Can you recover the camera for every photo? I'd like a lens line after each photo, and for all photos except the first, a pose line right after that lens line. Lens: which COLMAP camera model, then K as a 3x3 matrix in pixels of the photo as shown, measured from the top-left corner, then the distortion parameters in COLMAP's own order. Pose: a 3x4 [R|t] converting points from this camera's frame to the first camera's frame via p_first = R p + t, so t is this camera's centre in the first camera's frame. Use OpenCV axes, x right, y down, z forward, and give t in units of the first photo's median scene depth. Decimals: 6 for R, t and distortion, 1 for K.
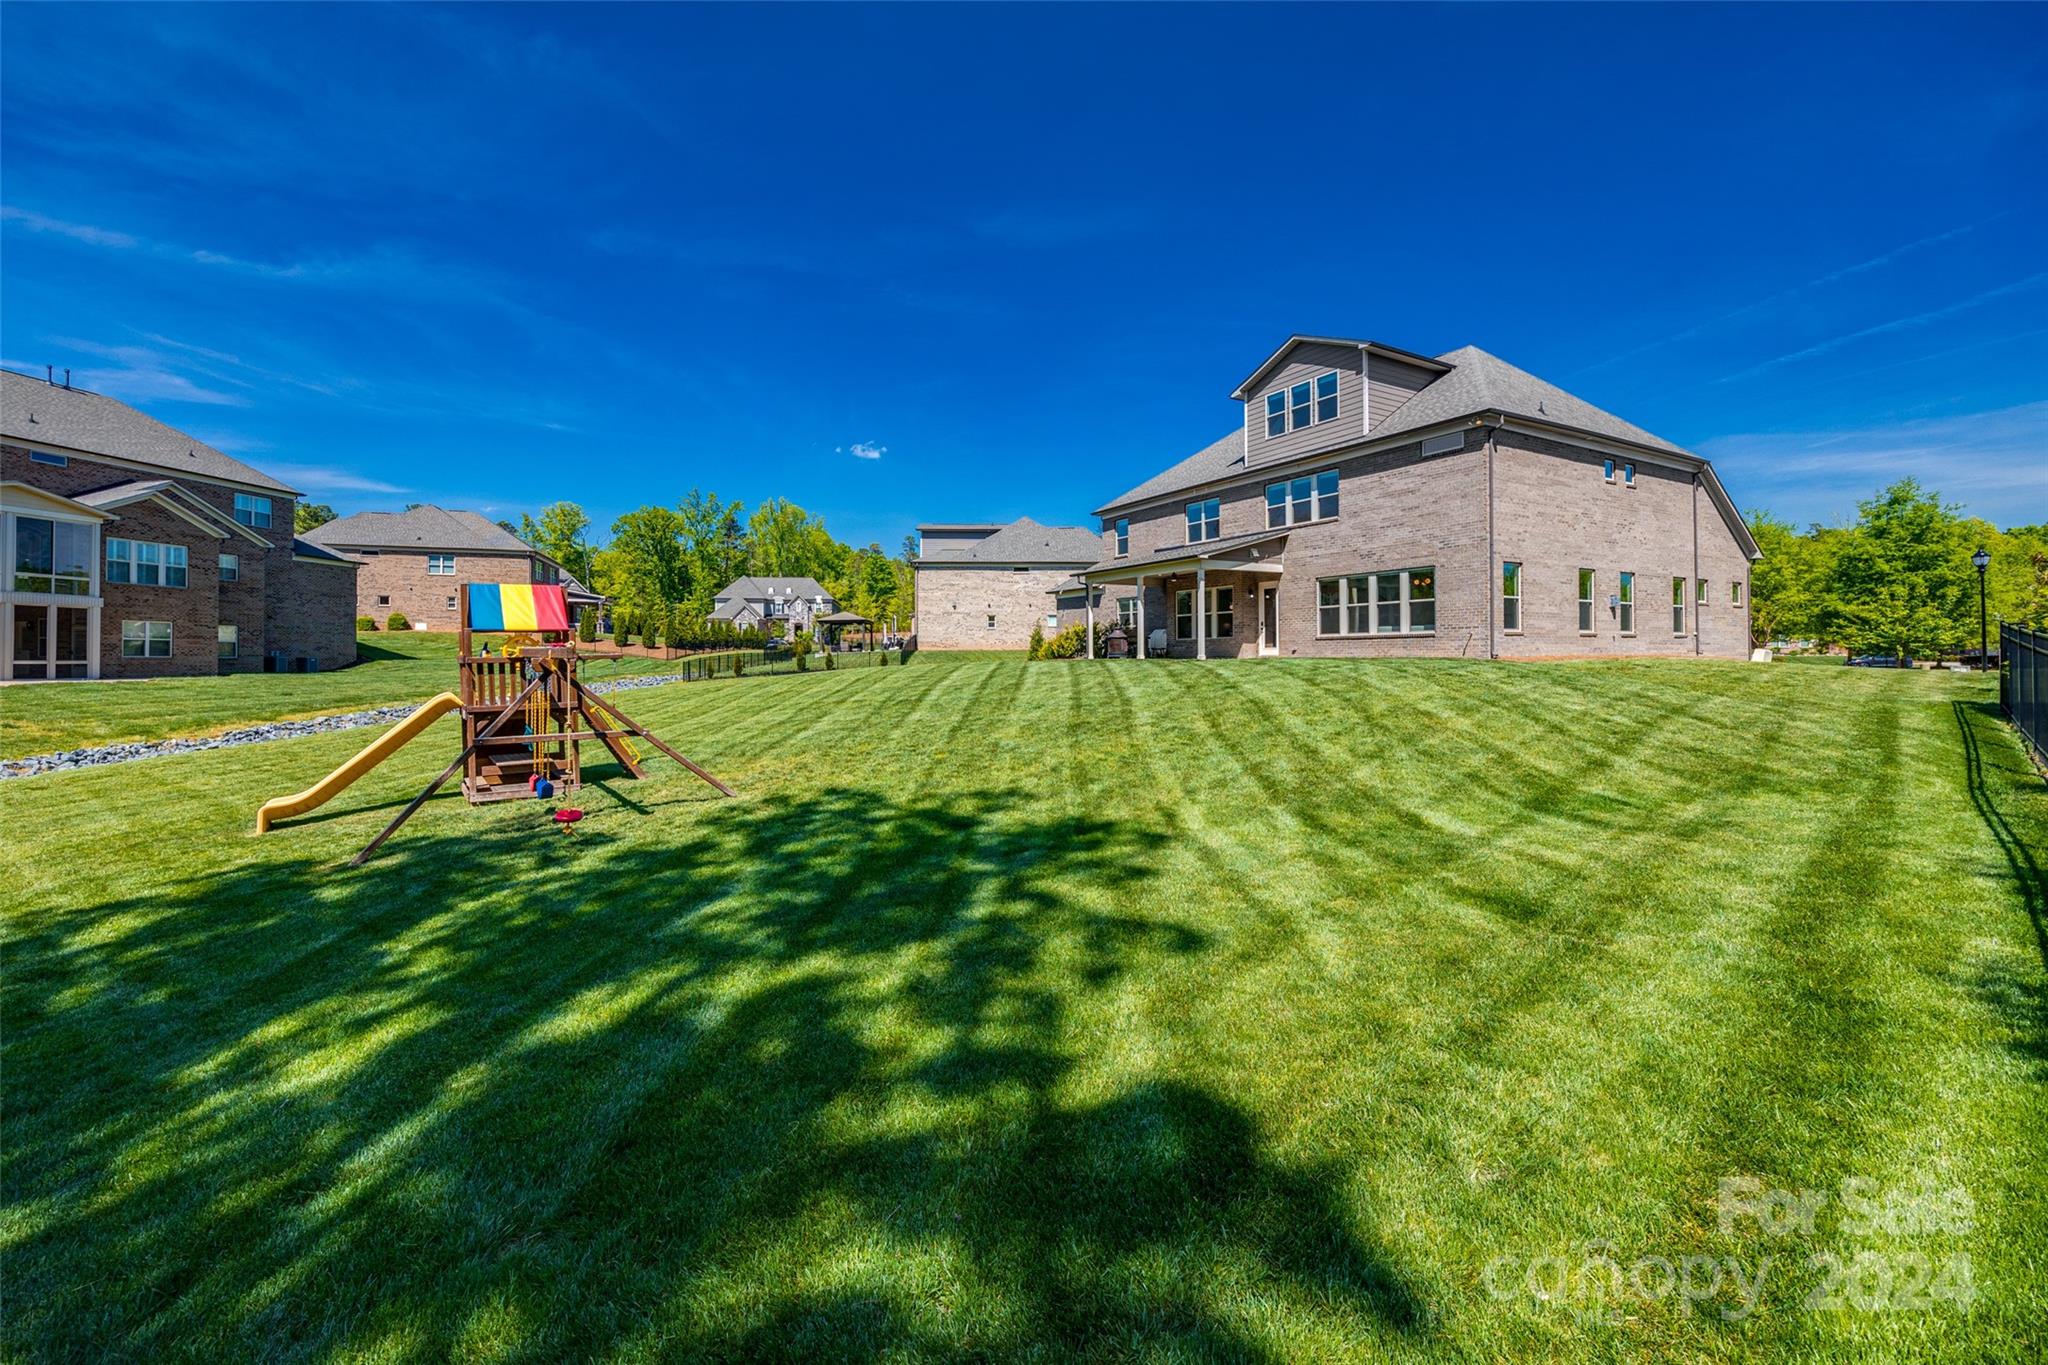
lens RADIAL K [[836.5, 0, 1025.3], [0, 836.5, 667.2], [0, 0, 1]] dist [-0.002416, -0.000299]
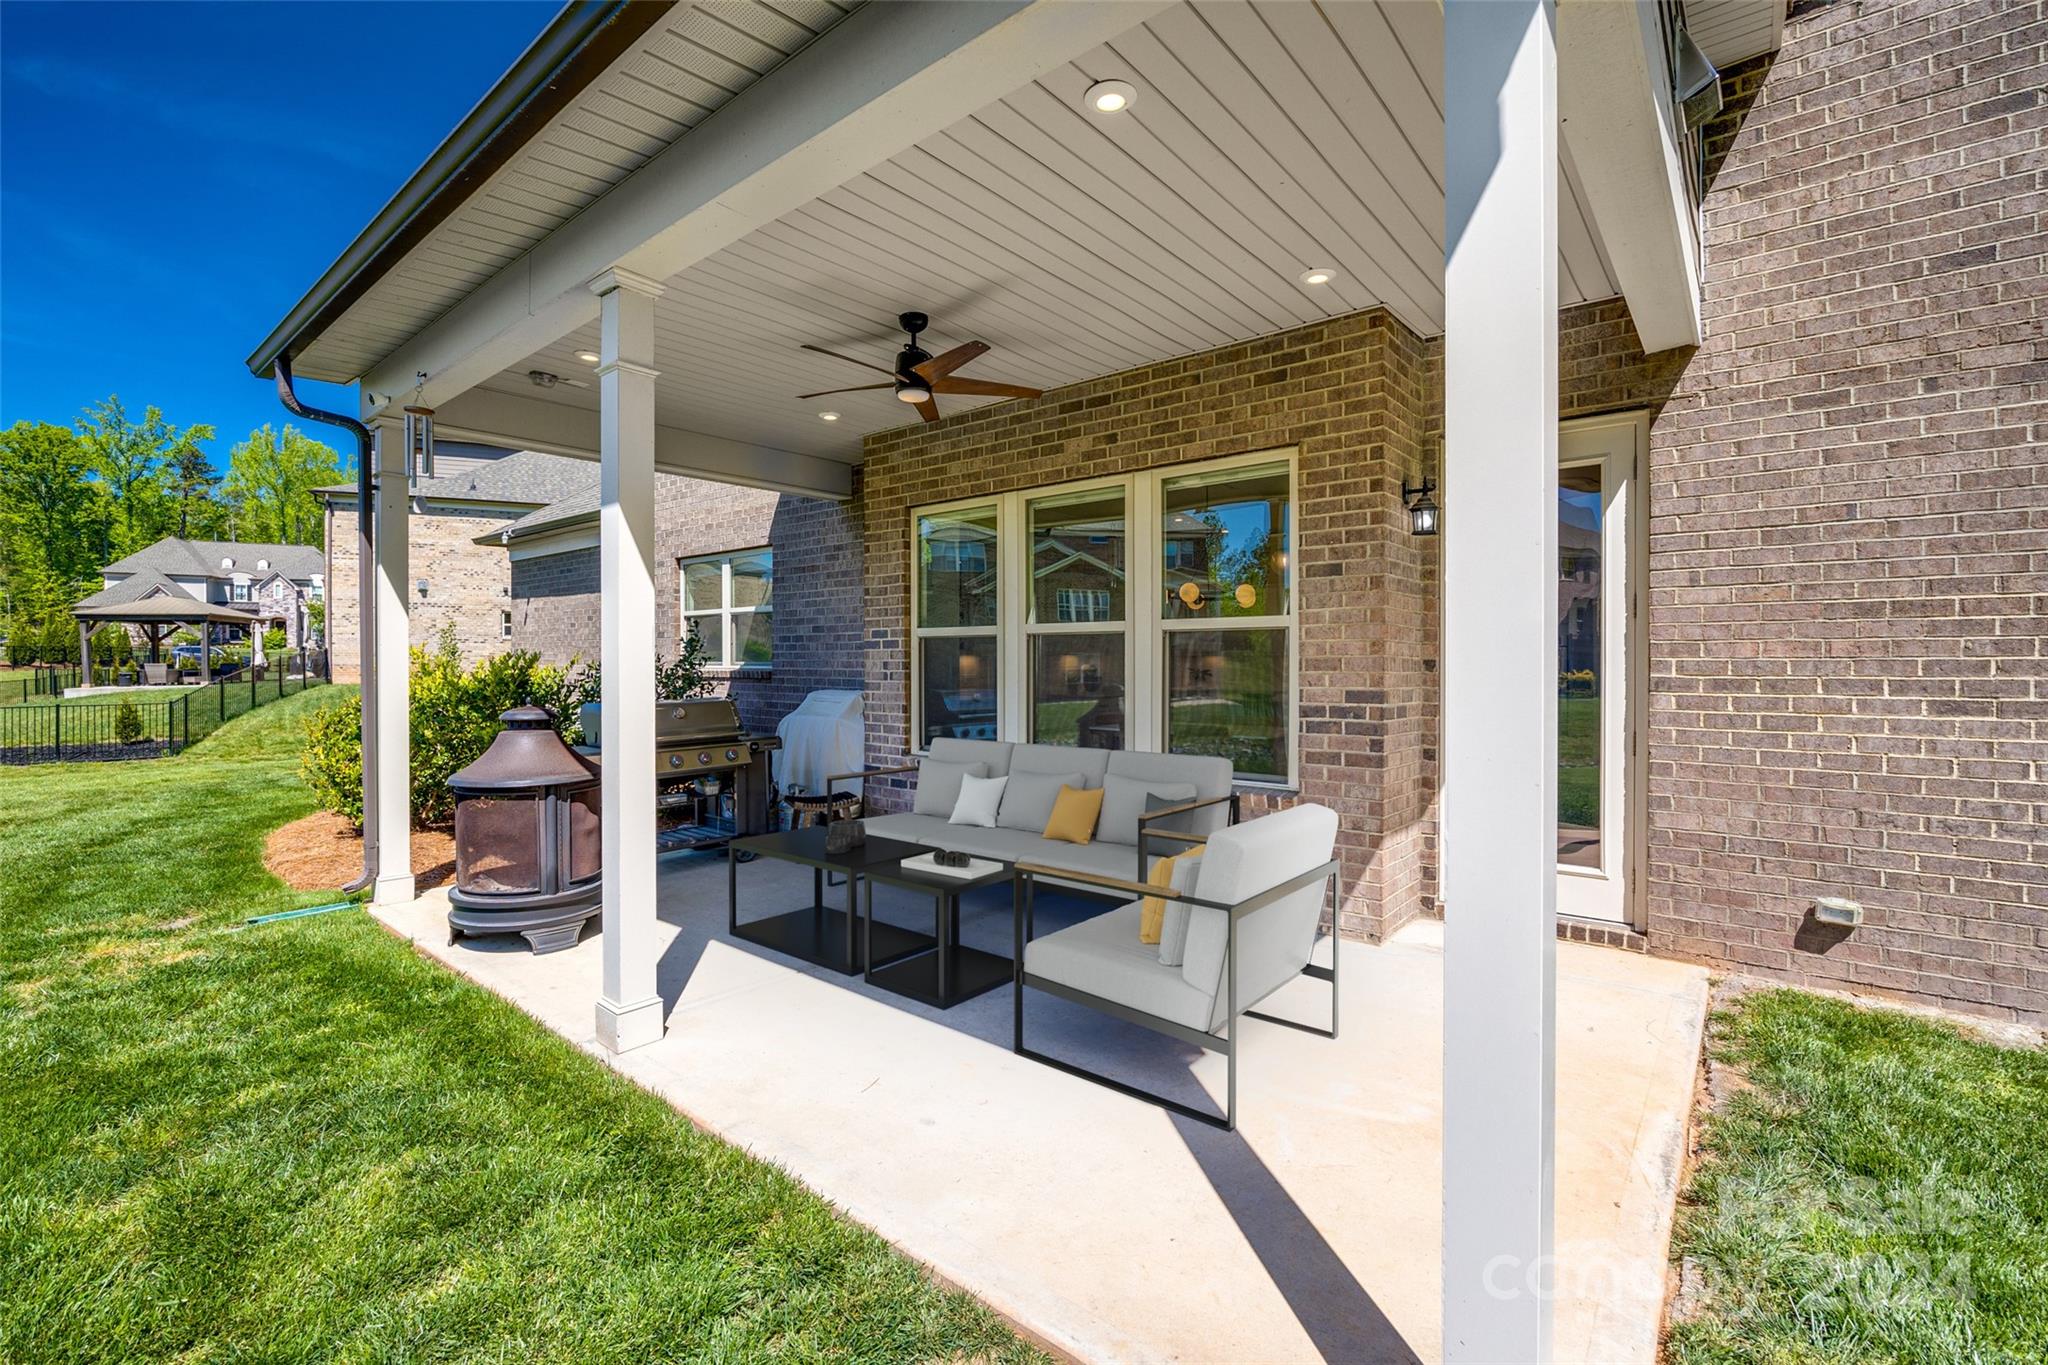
lens RADIAL K [[883.0, 0, 1025.0], [0, 883.0, 671.3], [0, 0, 1]] dist [0.000643, 0.000046]
pose [[0.941812, 0.001759, 0.336136, 0.032200], [-0.001650, 0.999998, -0.000611, -0.012380], [-0.336137, 0.000021, 0.941813, 0.188576]]
